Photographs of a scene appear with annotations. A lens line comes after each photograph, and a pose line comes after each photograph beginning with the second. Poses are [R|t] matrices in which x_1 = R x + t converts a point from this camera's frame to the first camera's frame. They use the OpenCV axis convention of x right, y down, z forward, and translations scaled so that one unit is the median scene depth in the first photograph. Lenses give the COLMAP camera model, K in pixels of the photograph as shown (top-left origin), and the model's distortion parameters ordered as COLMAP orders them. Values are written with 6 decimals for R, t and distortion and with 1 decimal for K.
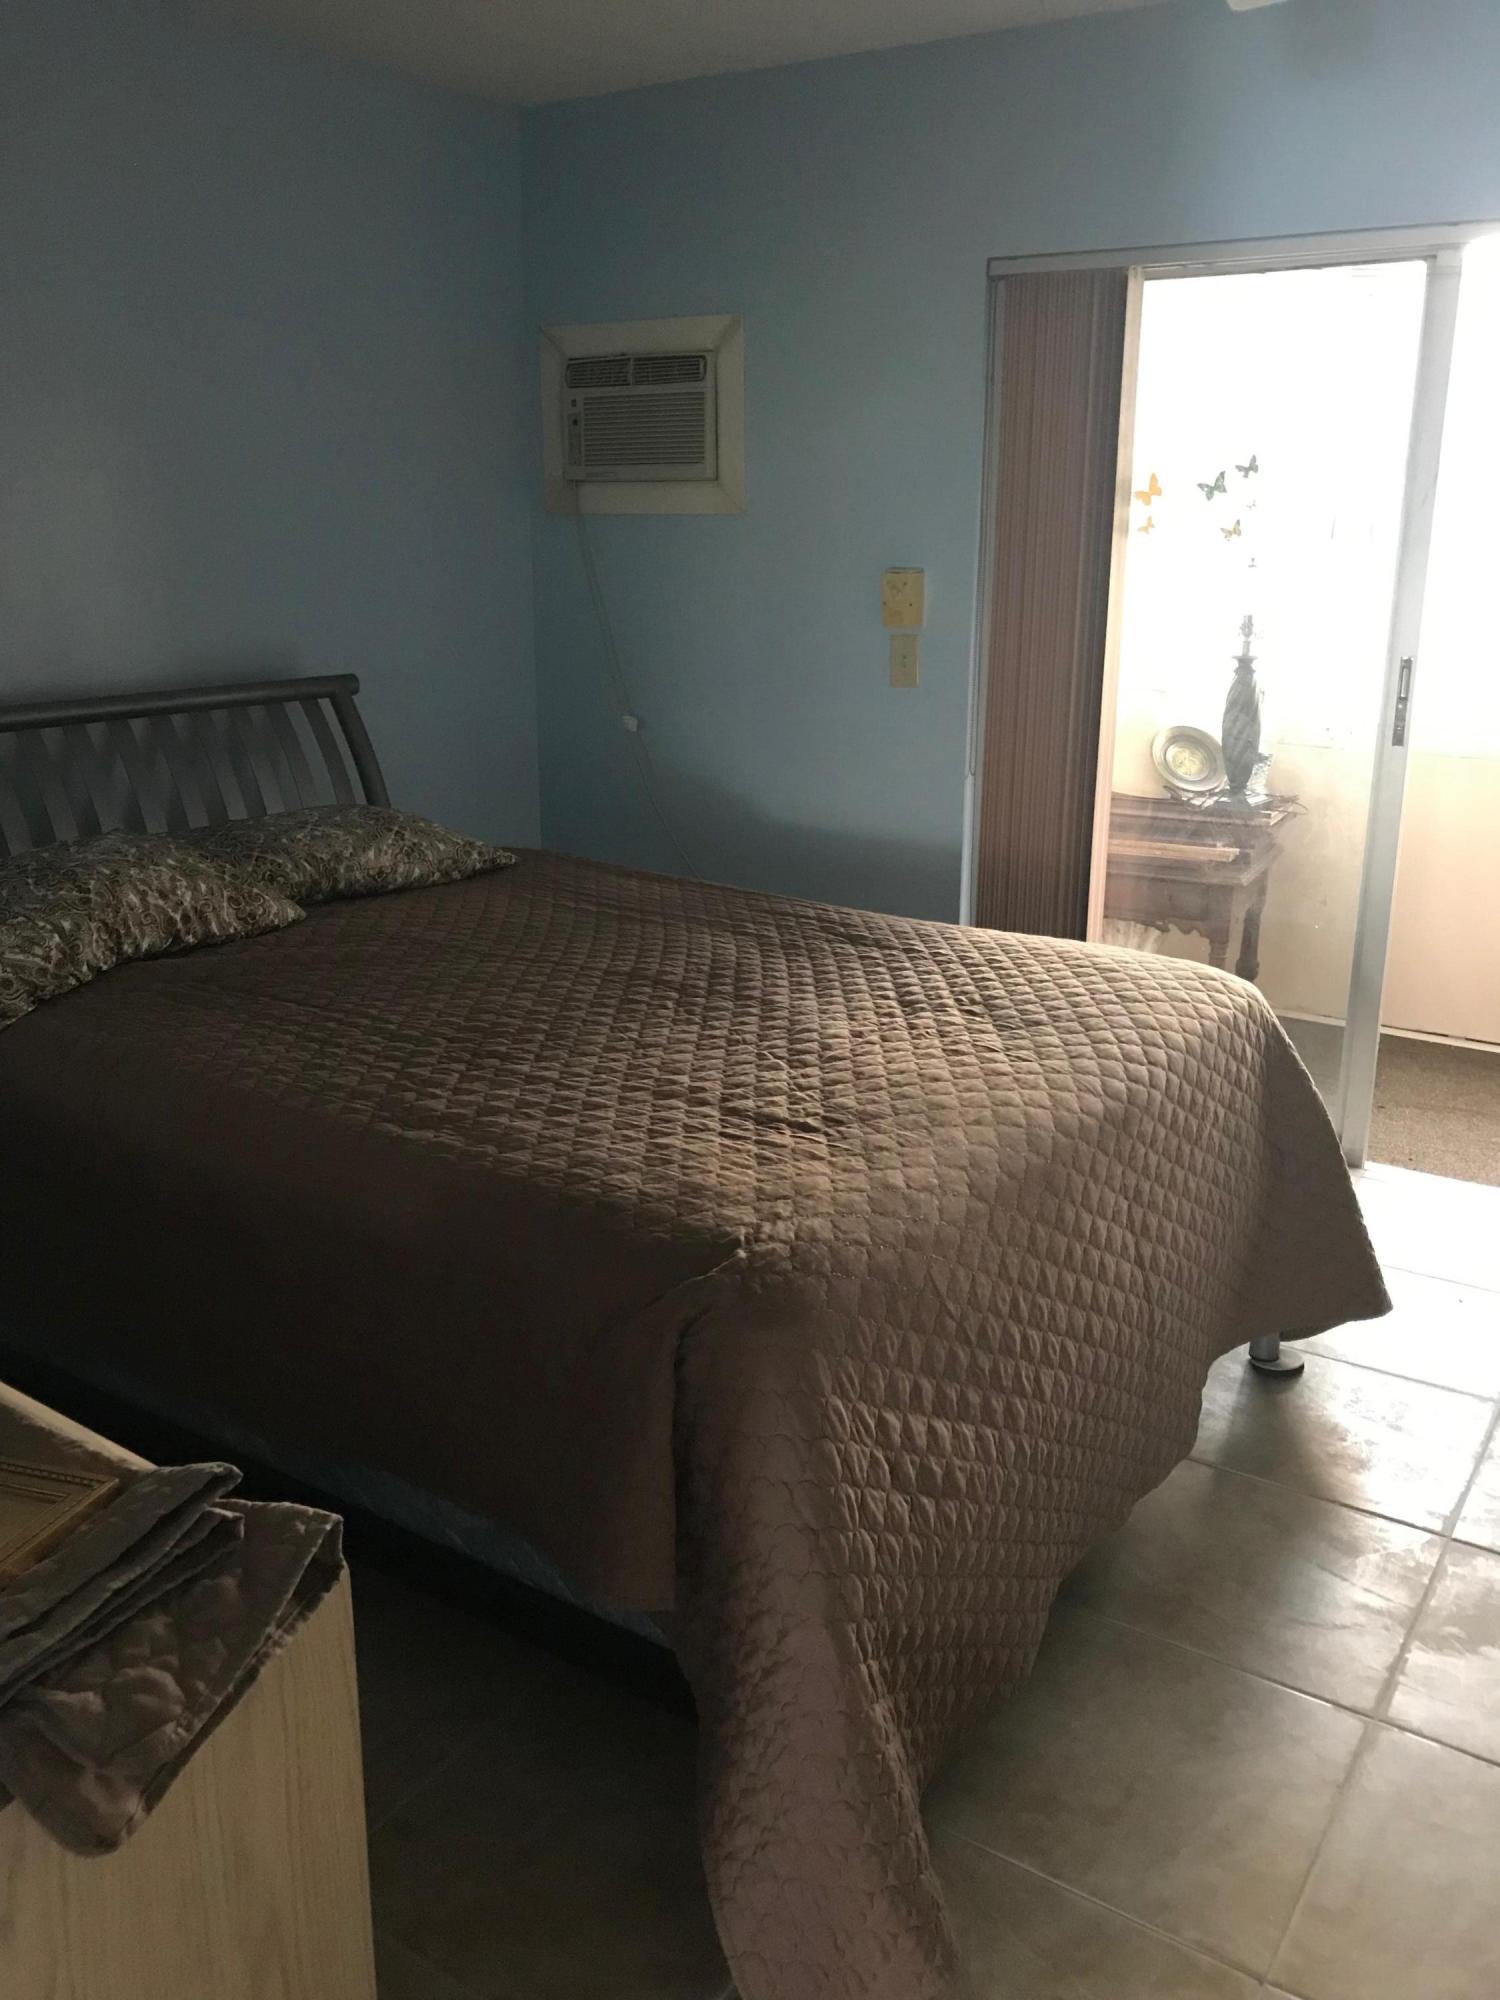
lens RADIAL K [[1638.9, 0, 750.0], [0, 1638.9, 1000.0], [0, 0, 1]] dist [-0.006768, -0.000582]
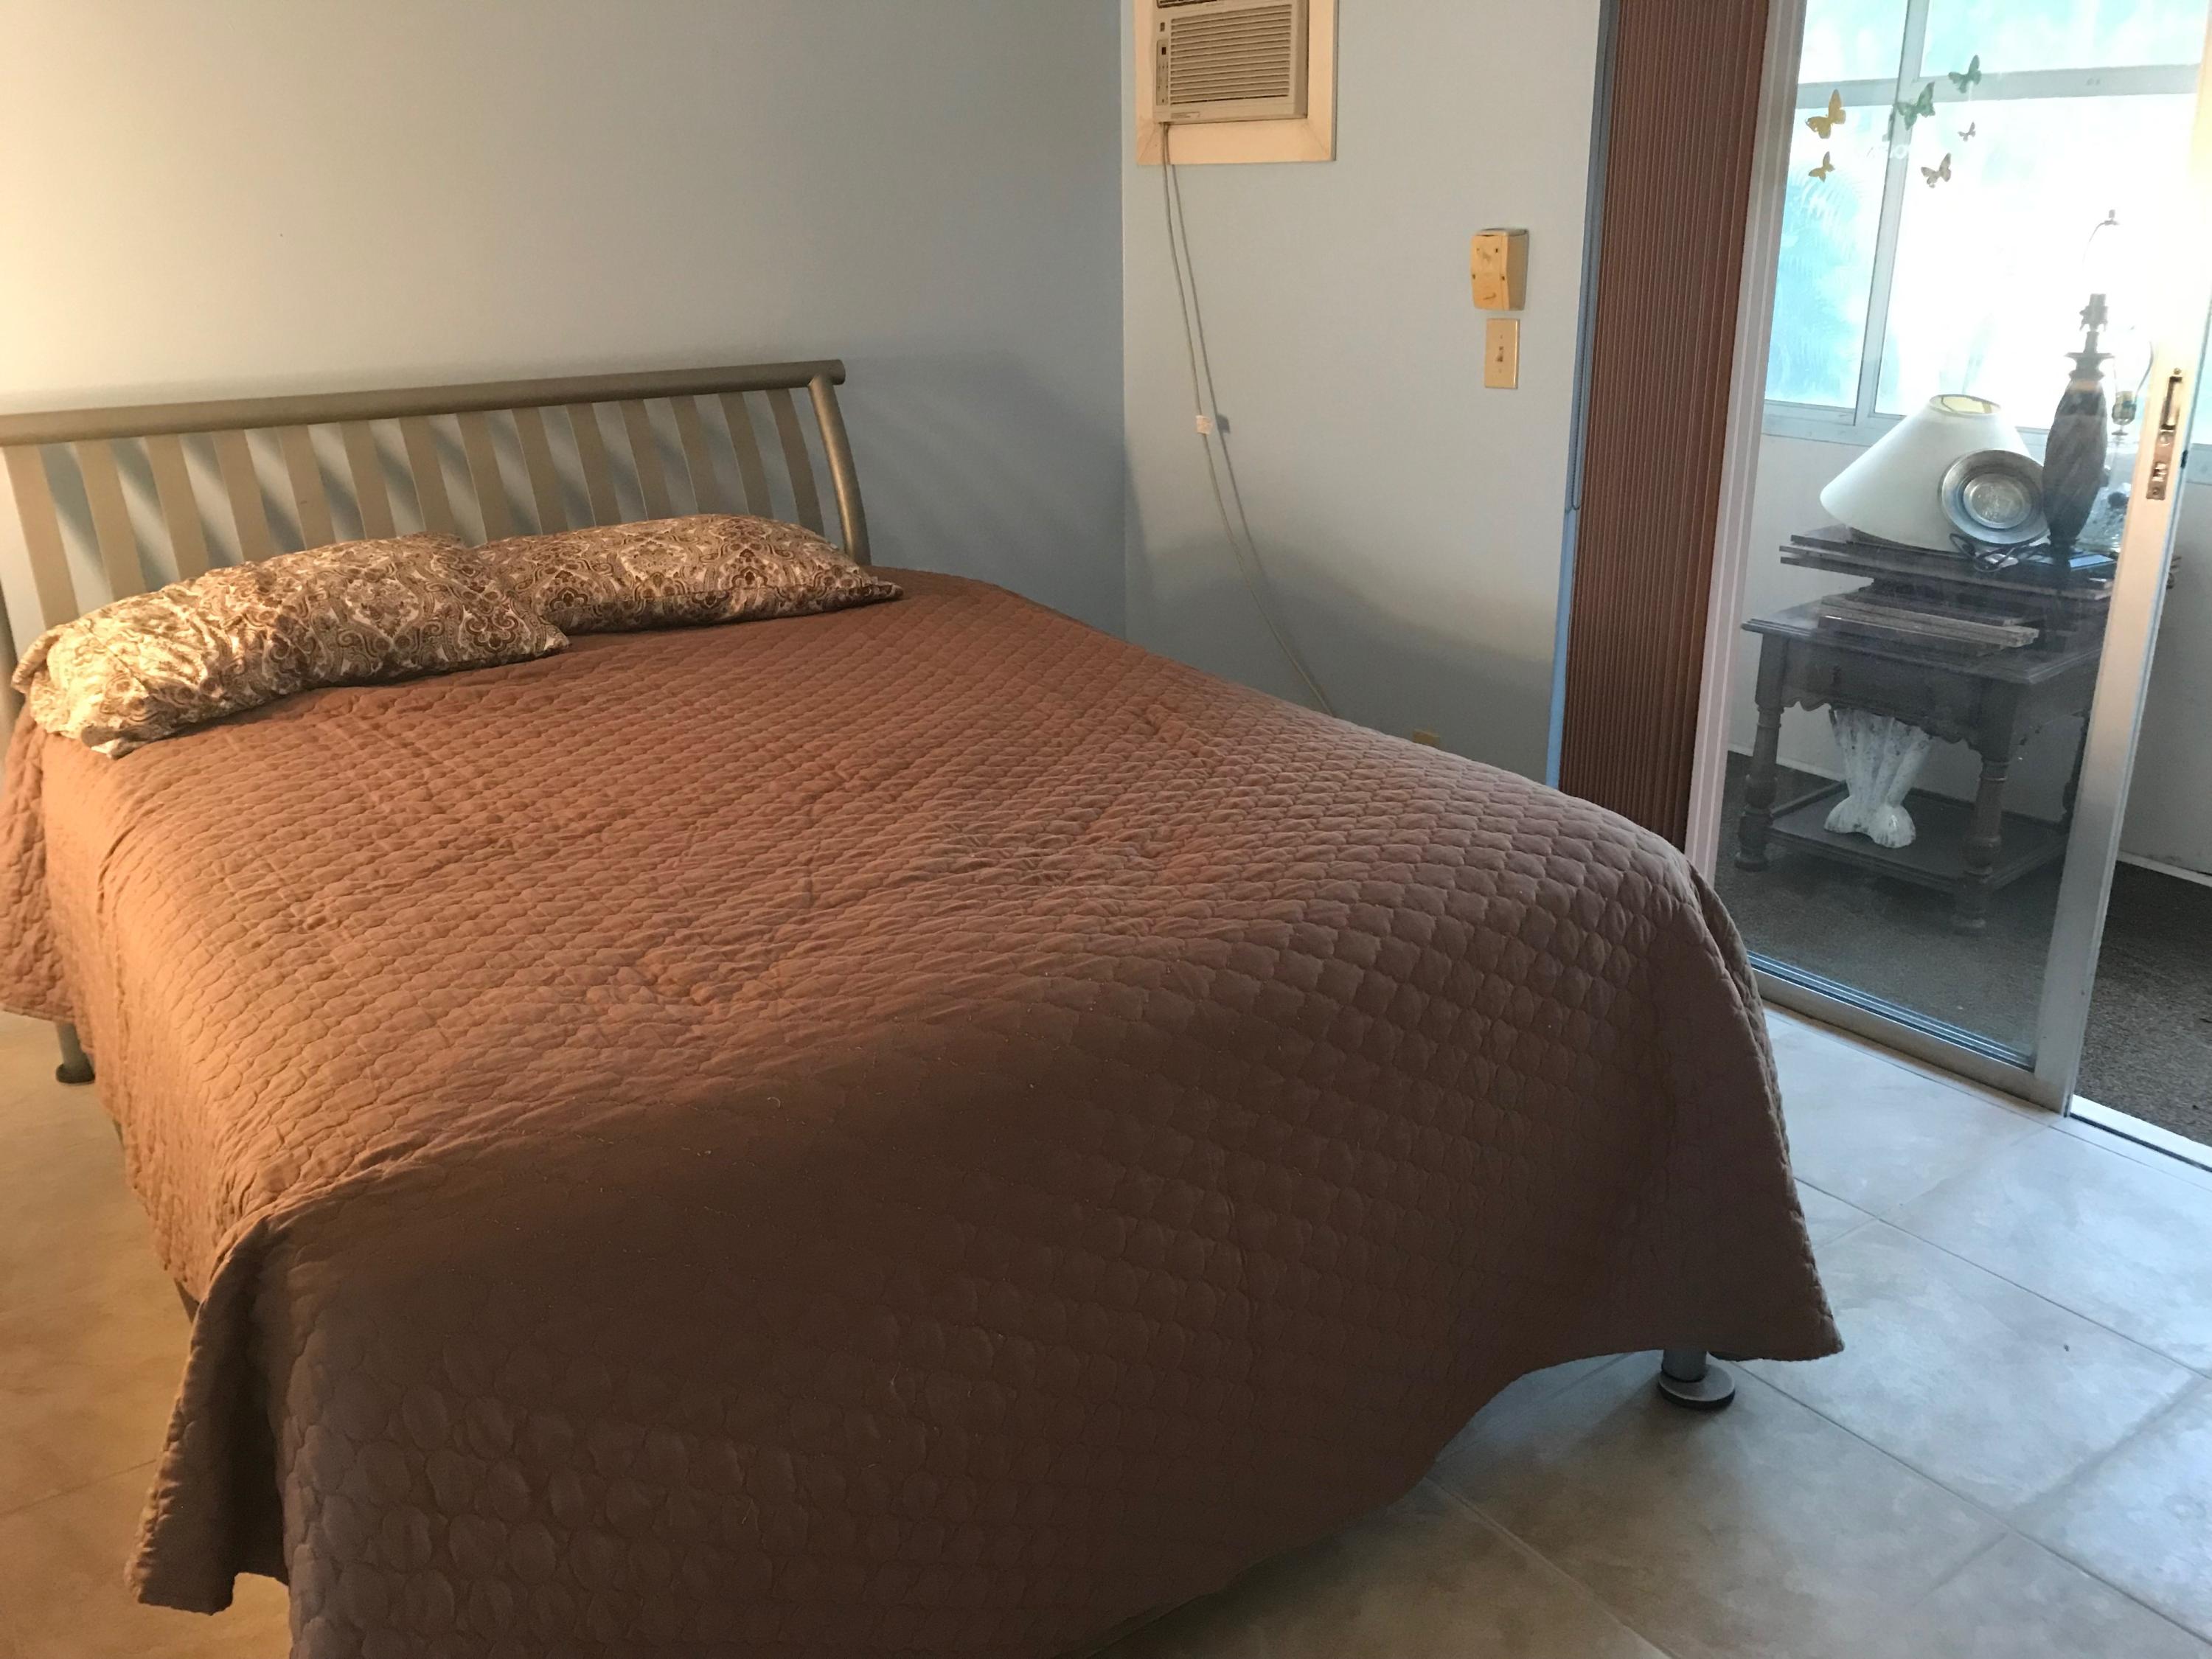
lens RADIAL K [[1812.7, 0, 1104.3], [0, 1812.7, 822.4], [0, 0, 1]] dist [-0.006768, -0.000582]
pose [[0.927125, 0.108836, -0.358601, 0.273181], [-0.087332, 0.993300, 0.075682, -0.043603], [0.364435, -0.038849, 0.930418, 0.160760]]
